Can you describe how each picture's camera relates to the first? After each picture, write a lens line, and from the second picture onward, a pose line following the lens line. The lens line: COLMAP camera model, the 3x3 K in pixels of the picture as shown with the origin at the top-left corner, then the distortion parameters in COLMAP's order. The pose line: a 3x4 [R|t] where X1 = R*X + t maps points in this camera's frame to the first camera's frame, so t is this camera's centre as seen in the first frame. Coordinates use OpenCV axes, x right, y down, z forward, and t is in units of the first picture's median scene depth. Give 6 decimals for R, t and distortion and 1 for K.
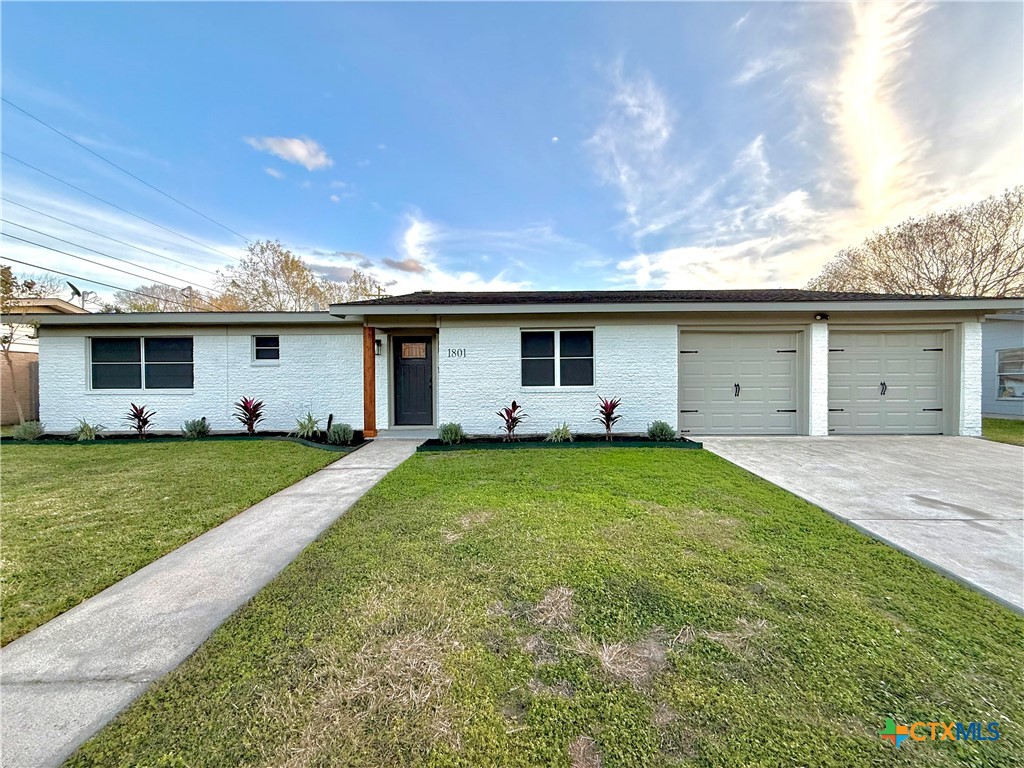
lens RADIAL K [[406.2, 0, 510.9], [0, 406.2, 386.4], [0, 0, 1]] dist [-0.000265, -0.000337]
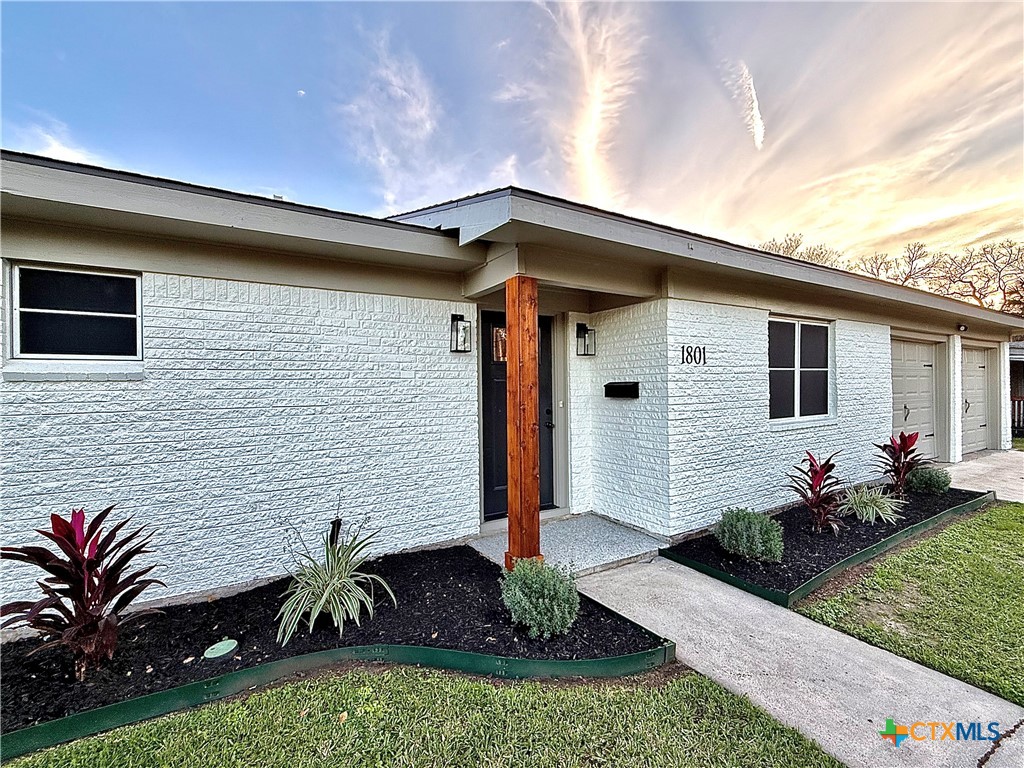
lens RADIAL K [[466.6, 0, 511.7], [0, 466.6, 356.8], [0, 0, 1]] dist [0.001627, 0.000077]
pose [[0.842510, 0.030921, 0.537792, -0.516707], [0.013327, 0.996849, -0.078194, -0.035681], [-0.538516, 0.073047, 0.839443, 0.570044]]
